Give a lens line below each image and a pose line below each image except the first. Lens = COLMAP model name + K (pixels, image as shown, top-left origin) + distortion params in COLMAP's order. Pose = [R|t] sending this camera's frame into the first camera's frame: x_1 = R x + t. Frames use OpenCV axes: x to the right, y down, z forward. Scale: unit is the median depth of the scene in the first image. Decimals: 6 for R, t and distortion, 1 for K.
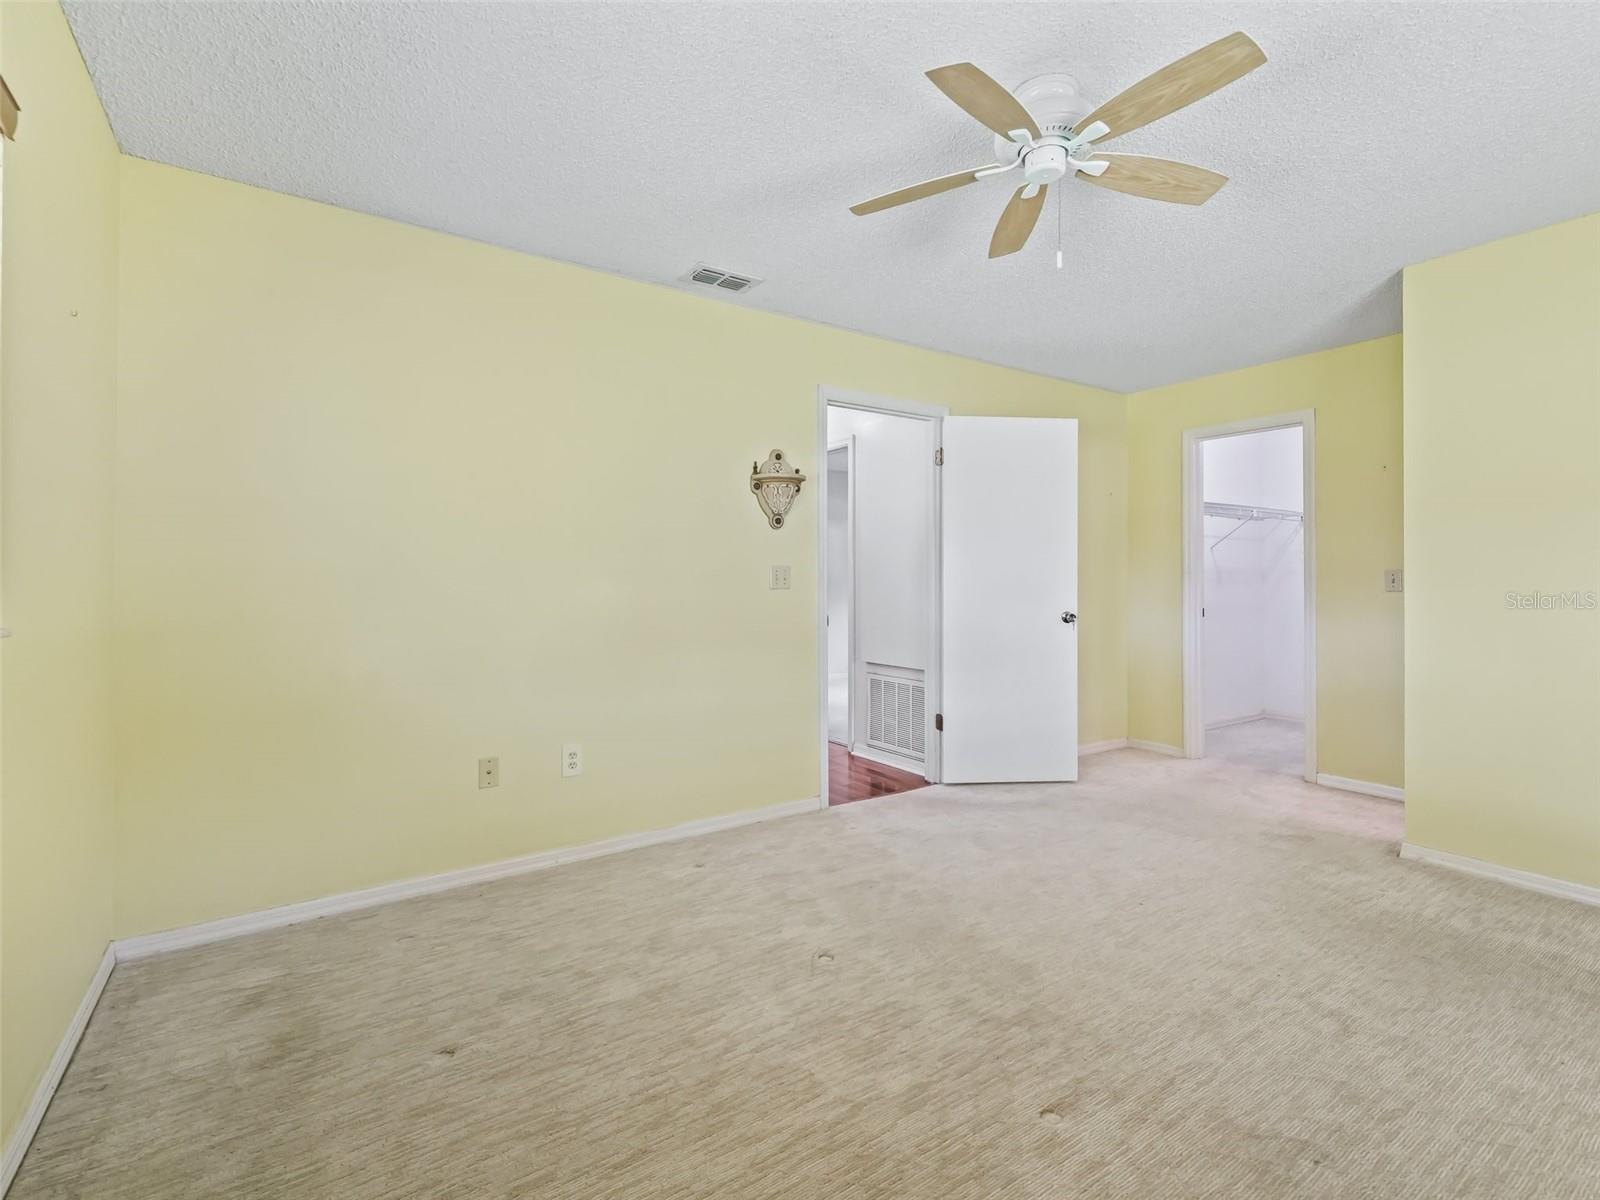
lens RADIAL K [[736.5, 0, 791.7], [0, 736.5, 582.8], [0, 0, 1]] dist [0.008547, -0.001674]
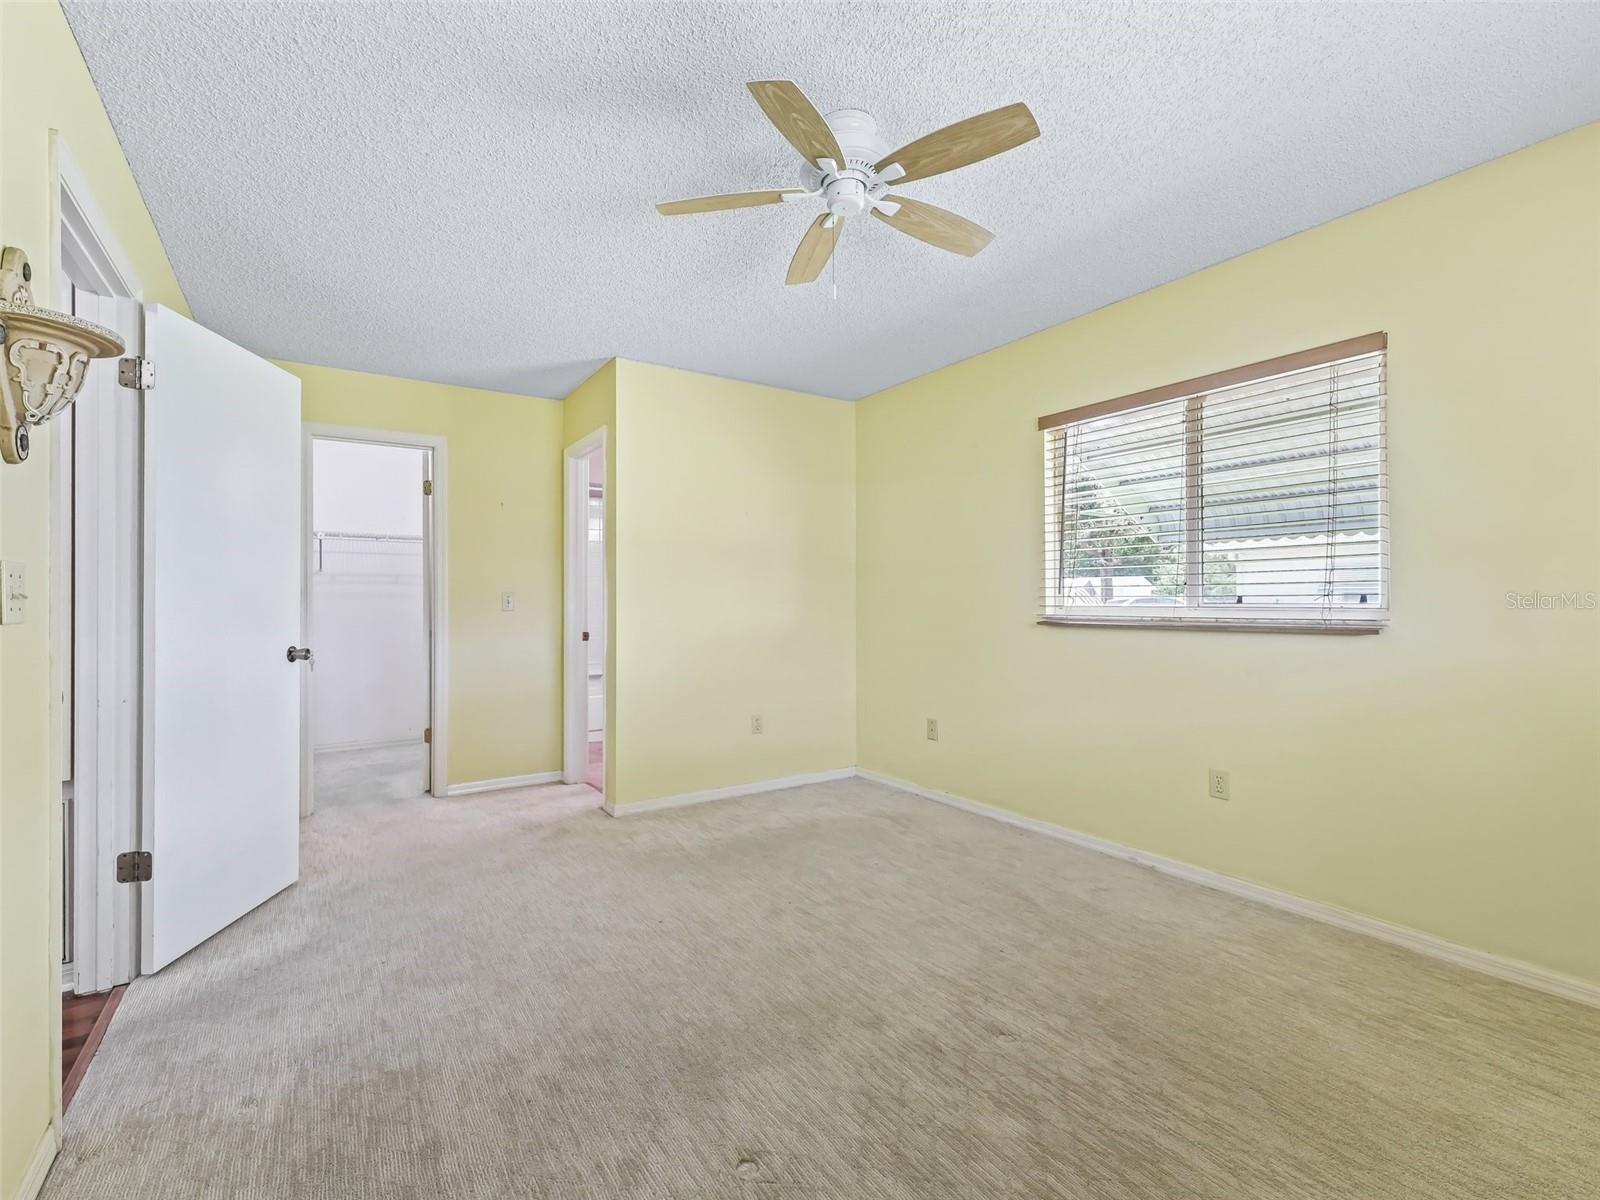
lens RADIAL K [[736.5, 0, 784.9], [0, 736.5, 605.4], [0, 0, 1]] dist [0.008547, -0.001674]
pose [[0.007493, -0.004679, 0.999961, -0.466893], [0.008413, 0.999954, 0.004616, 0.001279], [-0.999937, 0.008379, 0.007532, 0.726773]]
